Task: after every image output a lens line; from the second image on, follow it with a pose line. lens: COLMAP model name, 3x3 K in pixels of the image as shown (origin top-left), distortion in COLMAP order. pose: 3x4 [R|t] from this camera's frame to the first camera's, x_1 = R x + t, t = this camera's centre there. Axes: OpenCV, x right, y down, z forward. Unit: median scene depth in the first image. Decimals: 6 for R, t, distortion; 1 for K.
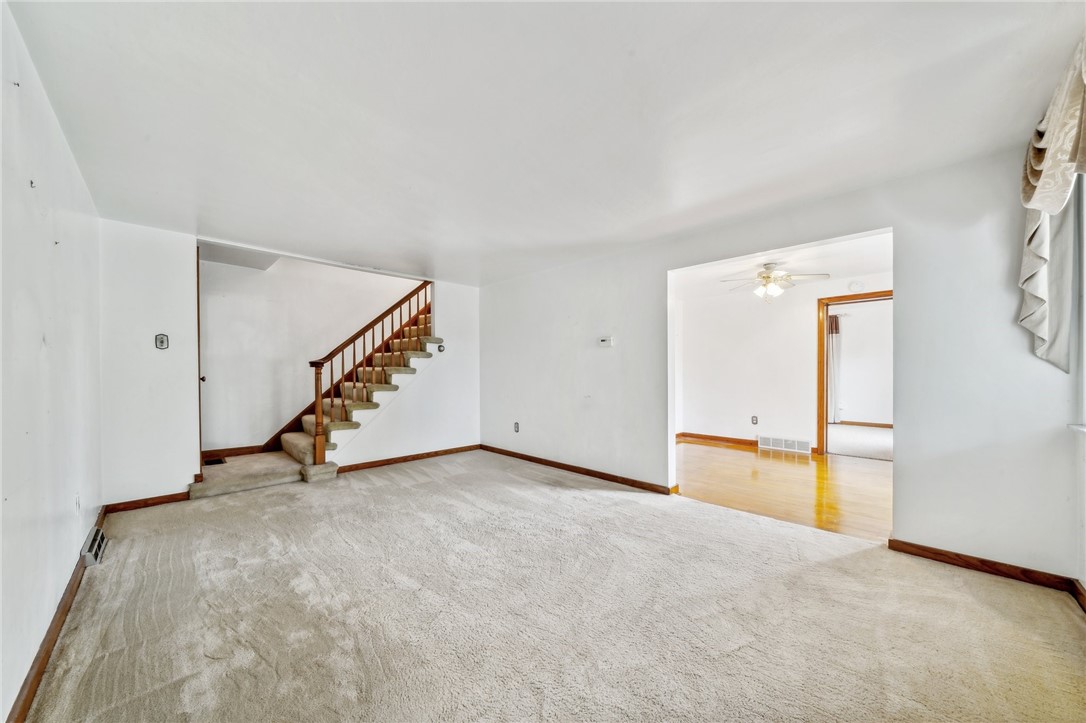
lens RADIAL K [[379.0, 0, 540.4], [0, 379.0, 372.1], [0, 0, 1]] dist [-0.002087, -0.000312]
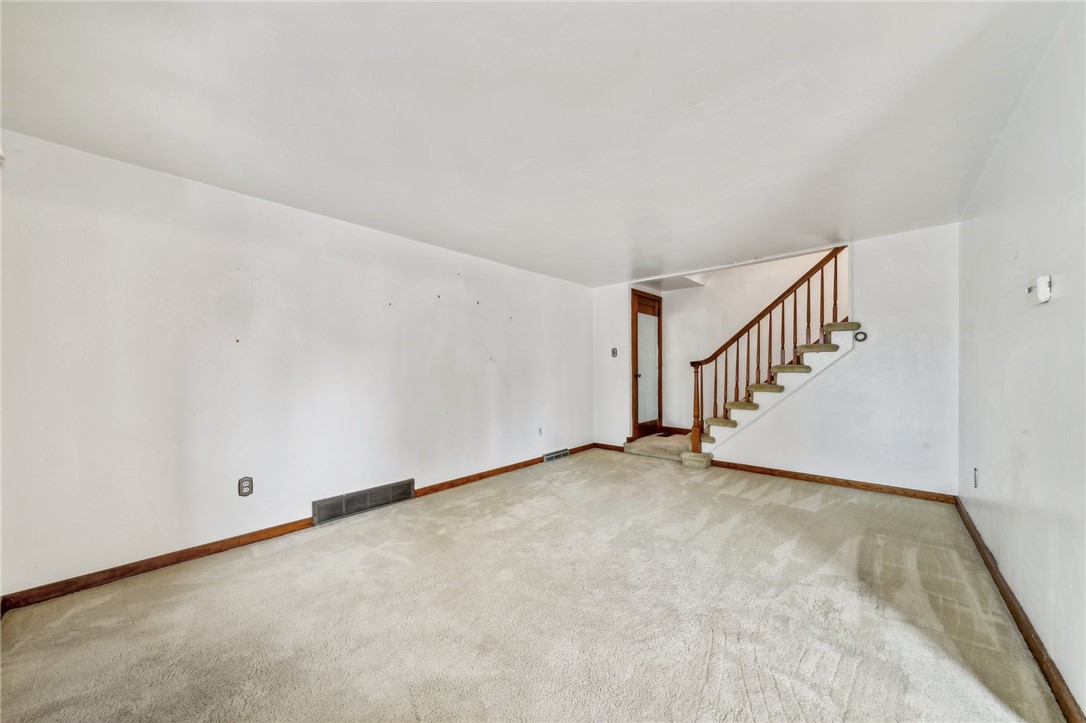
lens RADIAL K [[379.0, 0, 540.4], [0, 379.0, 372.1], [0, 0, 1]] dist [-0.002087, -0.000312]
pose [[0.055996, 0.003961, -0.998423, 0.514535], [0.007406, 0.999963, 0.004383, -0.004642], [0.998403, -0.007640, 0.055965, 0.469209]]
